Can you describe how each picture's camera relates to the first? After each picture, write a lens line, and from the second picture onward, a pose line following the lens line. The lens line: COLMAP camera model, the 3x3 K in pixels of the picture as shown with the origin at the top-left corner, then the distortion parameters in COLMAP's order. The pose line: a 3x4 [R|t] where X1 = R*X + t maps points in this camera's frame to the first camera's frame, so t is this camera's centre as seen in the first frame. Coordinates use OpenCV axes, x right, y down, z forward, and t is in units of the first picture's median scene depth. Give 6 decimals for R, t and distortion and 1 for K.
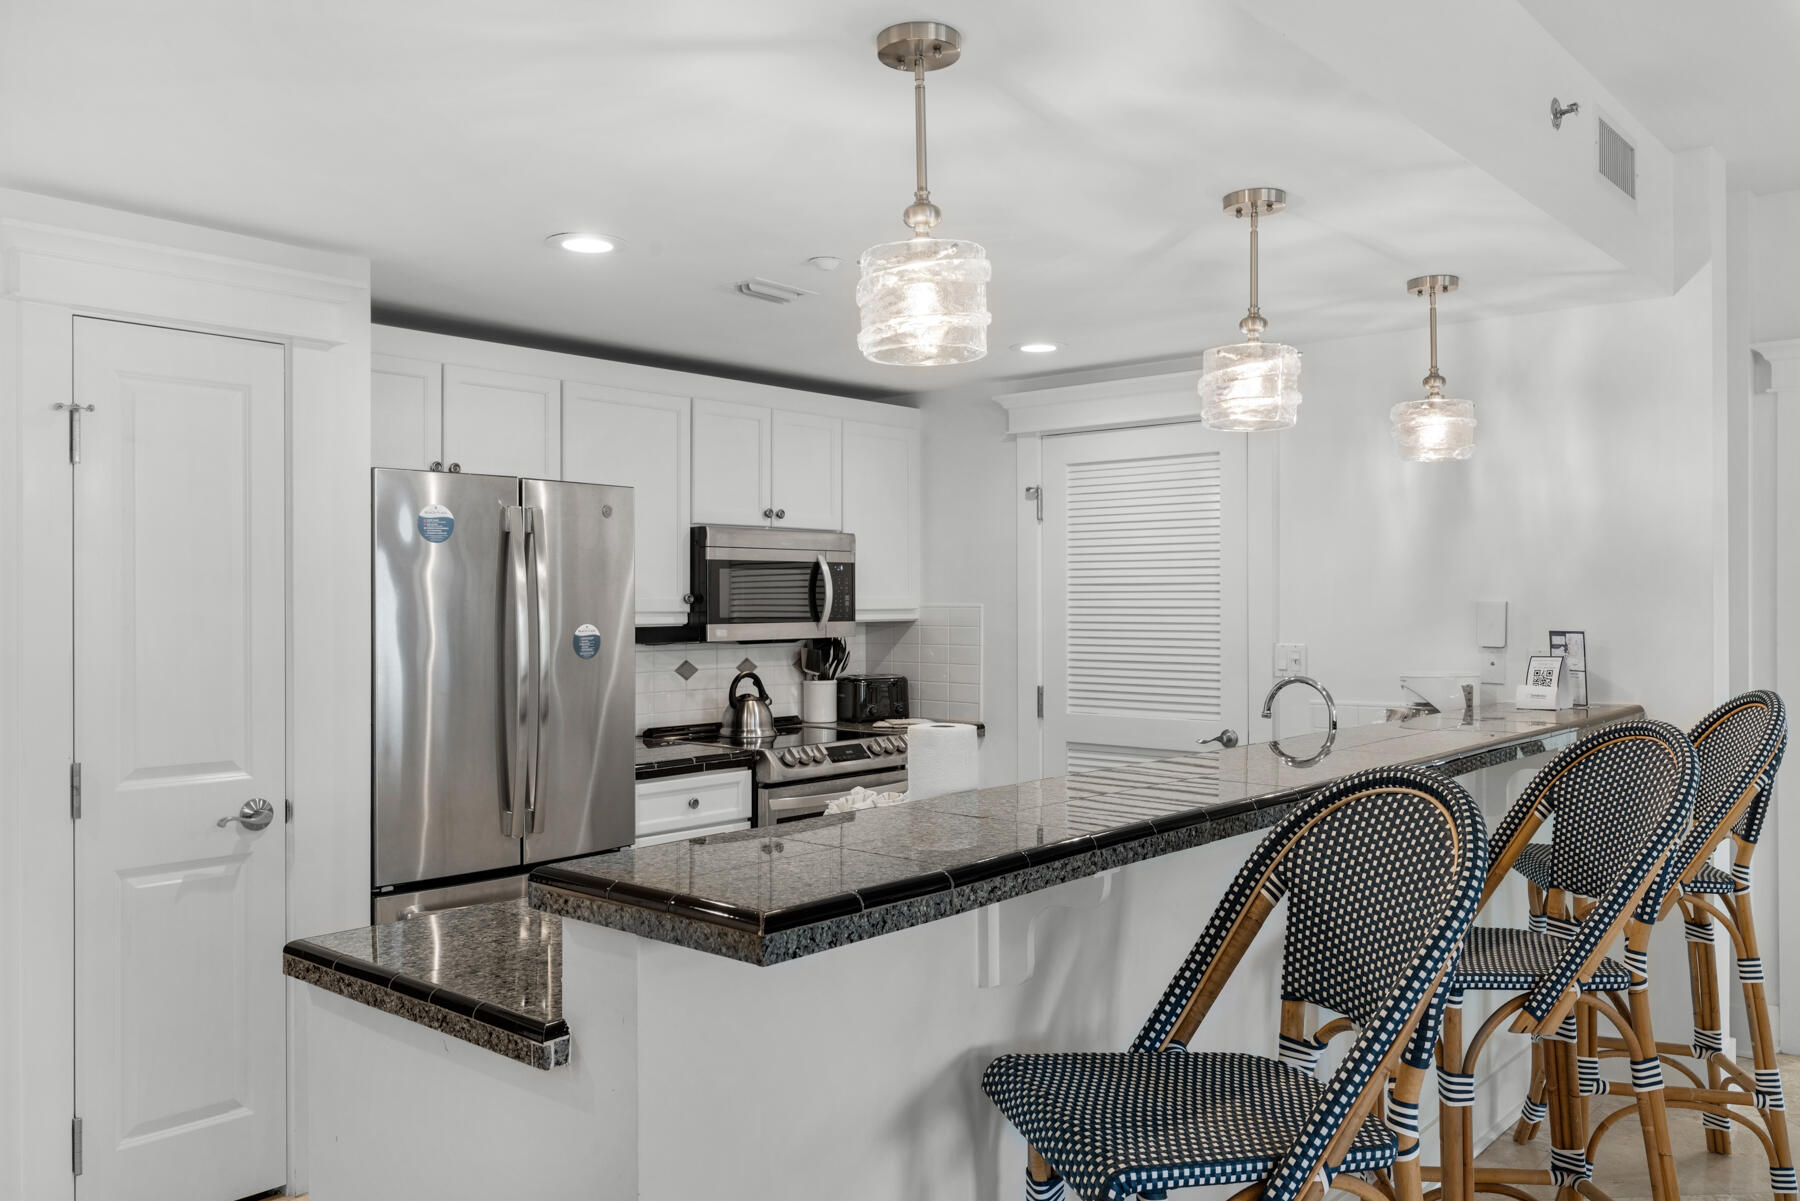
lens RADIAL K [[1403.8, 0, 903.5], [0, 1403.8, 601.3], [0, 0, 1]] dist [0.007112, -0.007687]
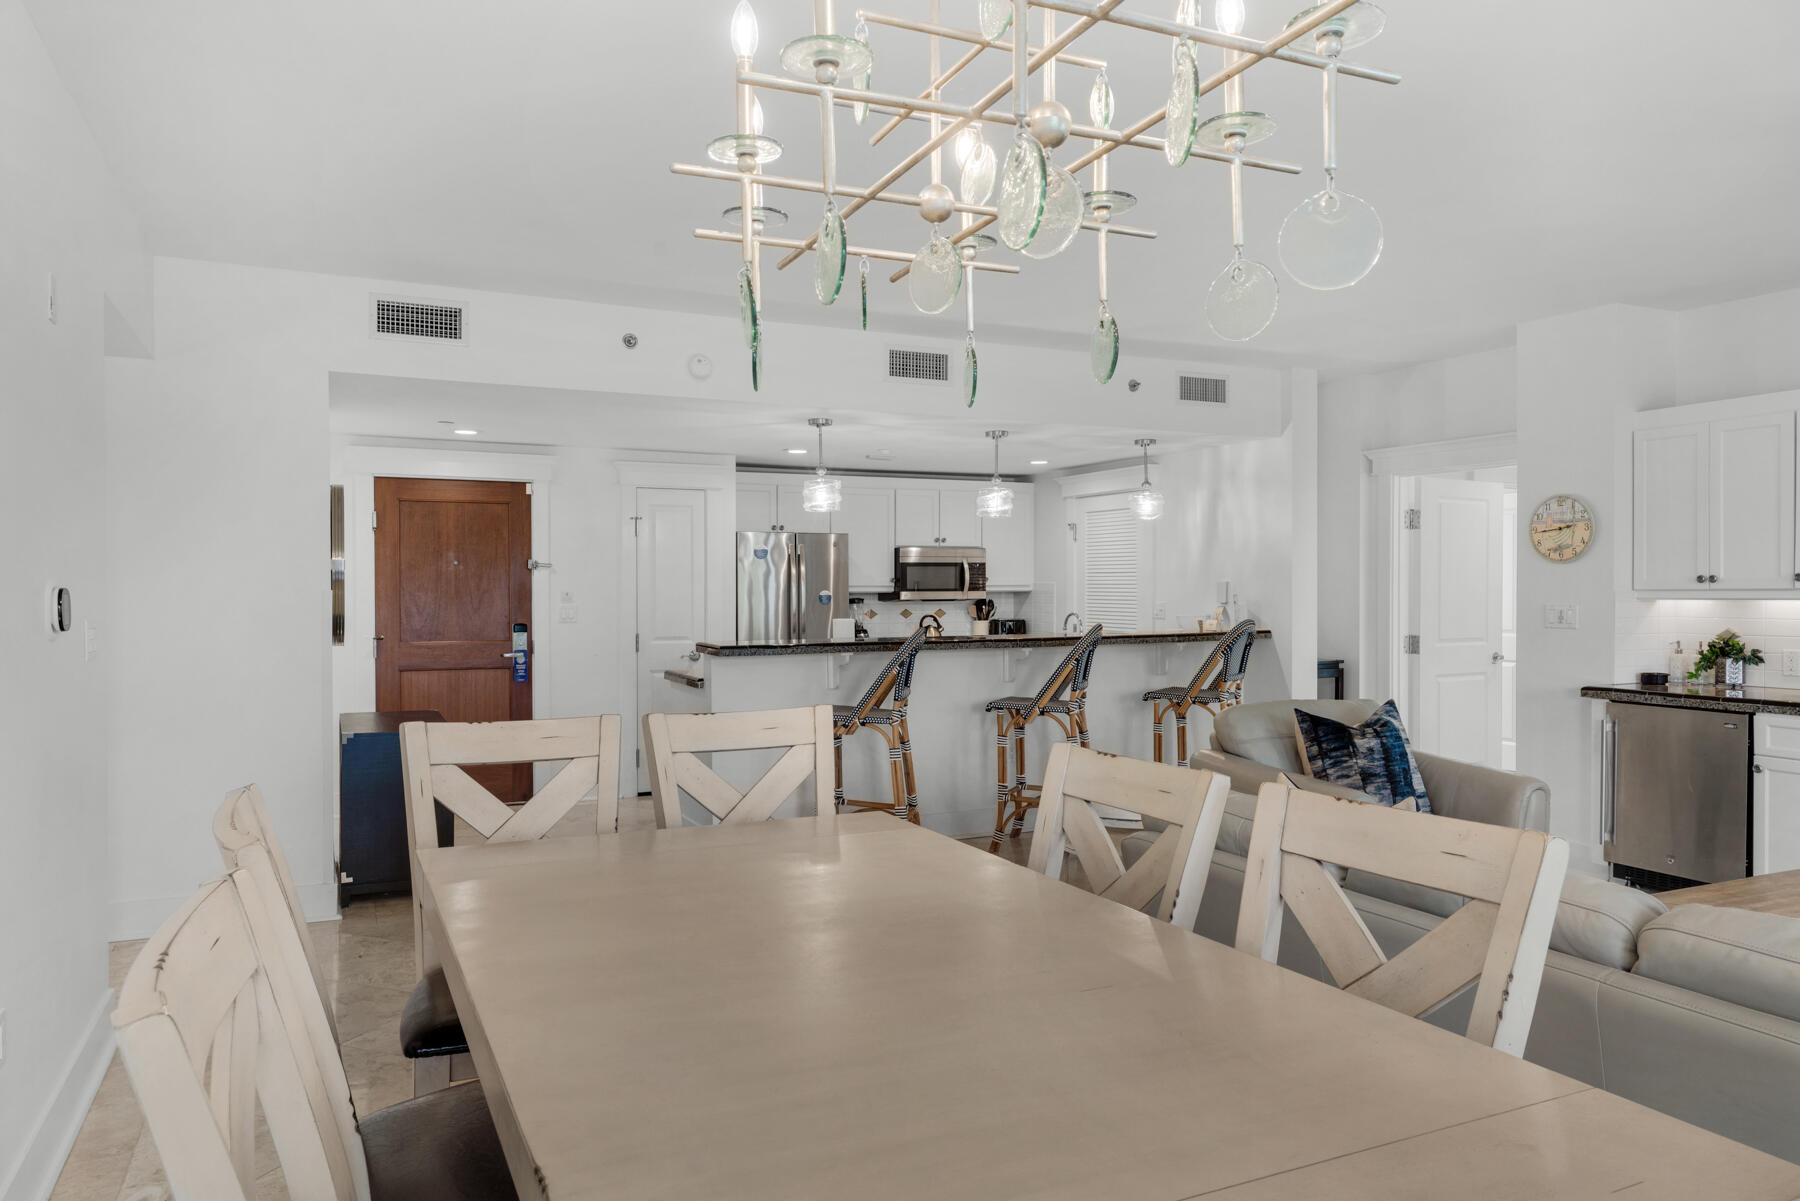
lens RADIAL K [[1211.9, 0, 891.6], [0, 1211.9, 596.0], [0, 0, 1]] dist [-0.001029, 0.001442]
pose [[0.913215, 0.005116, -0.407446, 0.582073], [-0.000192, 0.999926, 0.012125, -0.000067], [0.407478, -0.010994, 0.913149, -0.695587]]
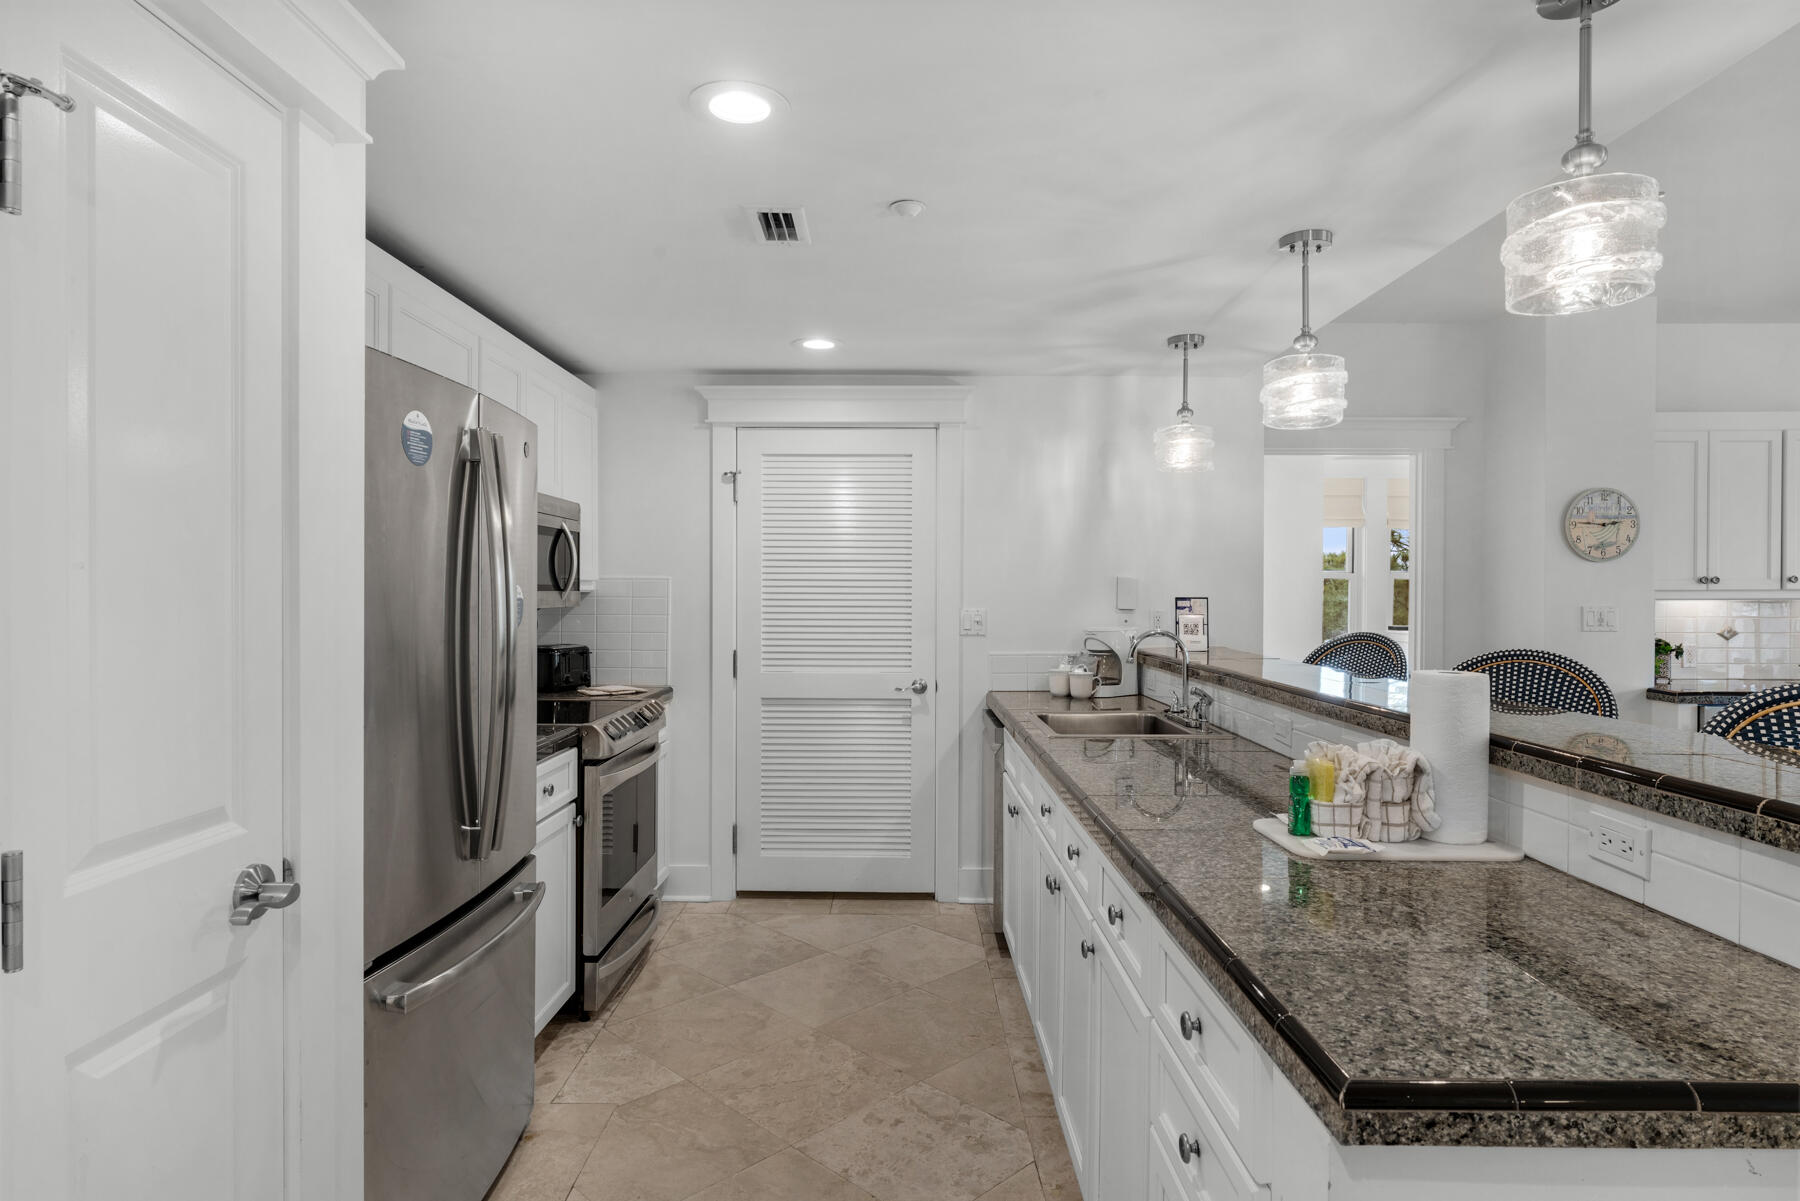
lens RADIAL K [[998.8, 0, 898.6], [0, 998.8, 596.0], [0, 0, 1]] dist [0.005675, 0.000627]
pose [[0.757295, 0.004656, 0.653057, -0.340274], [-0.007221, 0.999973, 0.001244, 0.016225], [-0.653033, -0.005658, 0.757308, 0.324015]]
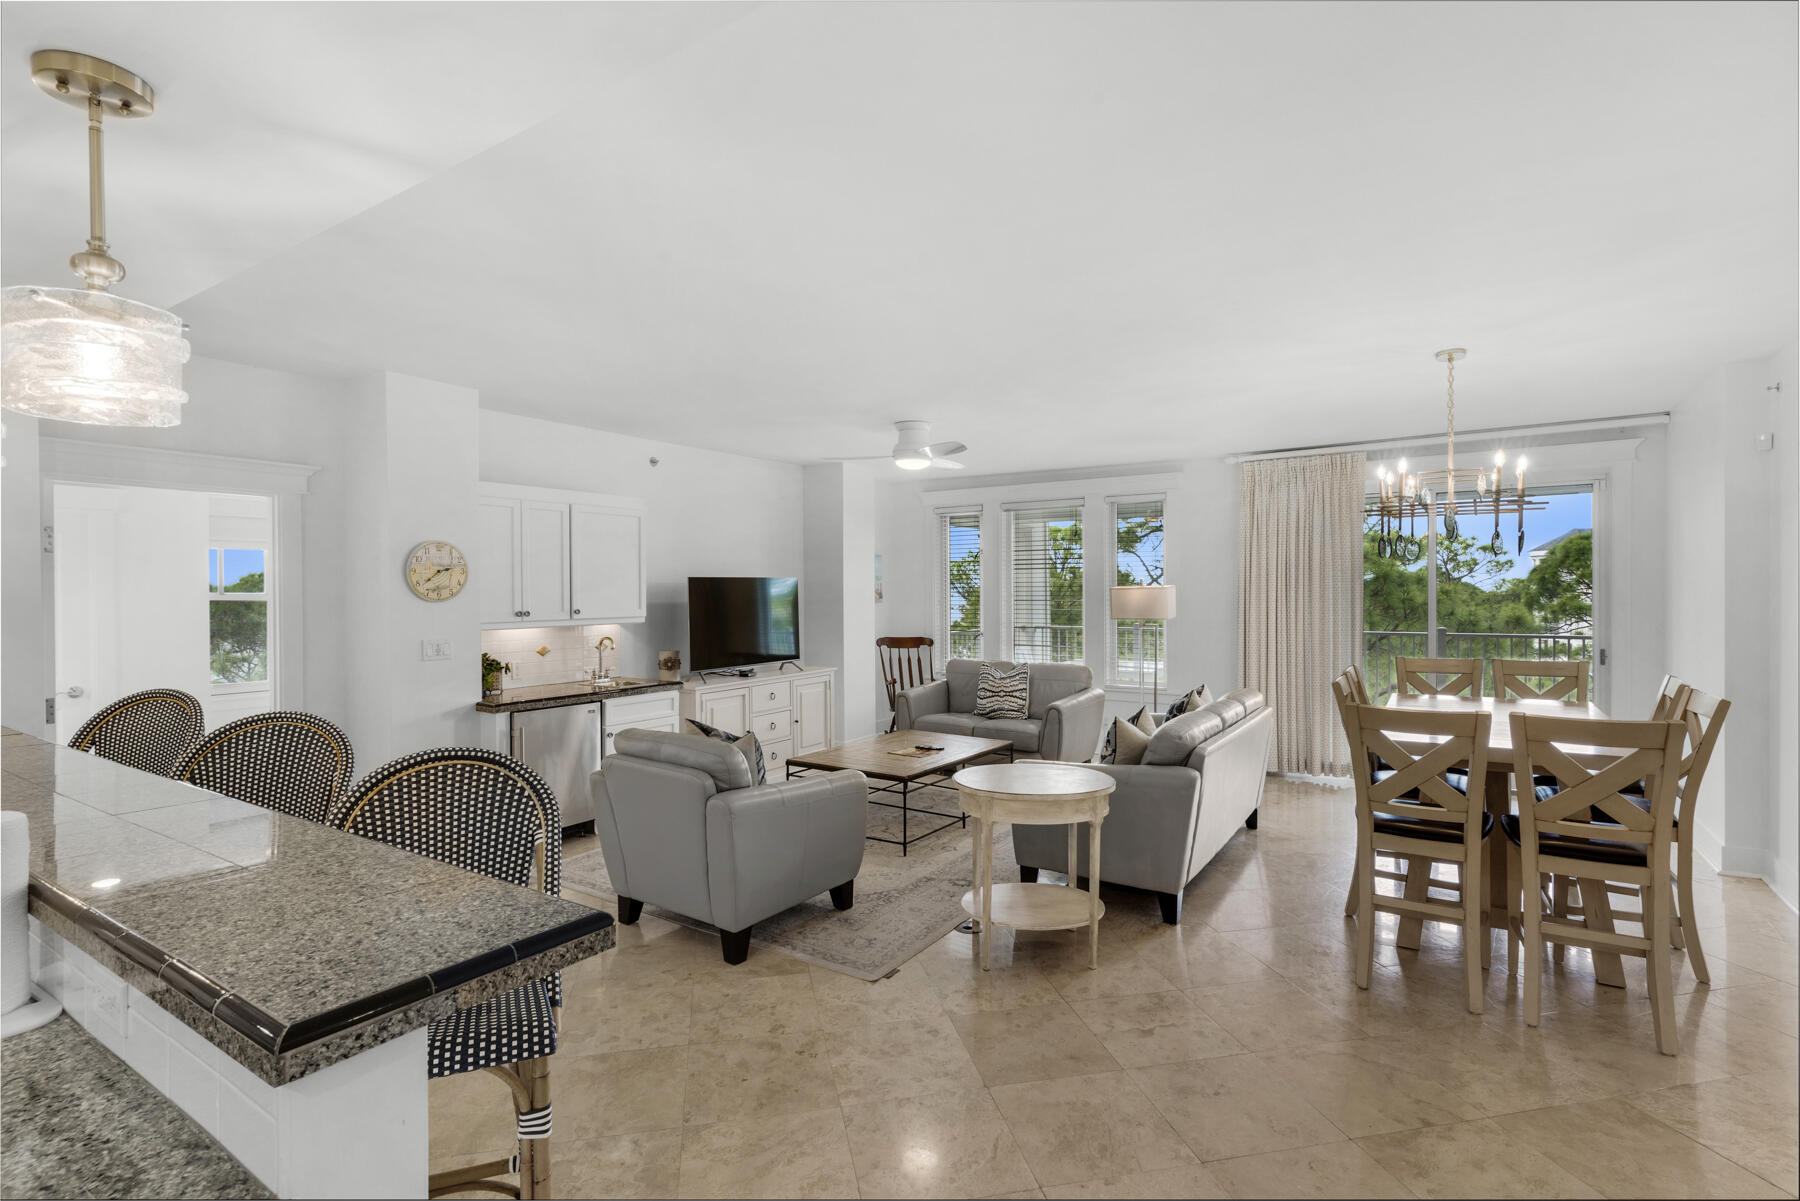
lens RADIAL K [[854.5, 0, 910.3], [0, 854.5, 604.3], [0, 0, 1]] dist [-0.003781, 0.000546]
pose [[-0.147183, -0.009154, 0.989067, -0.263205], [0.001465, 0.999954, 0.009472, -0.022307], [-0.989108, 0.002843, -0.147163, 0.227688]]
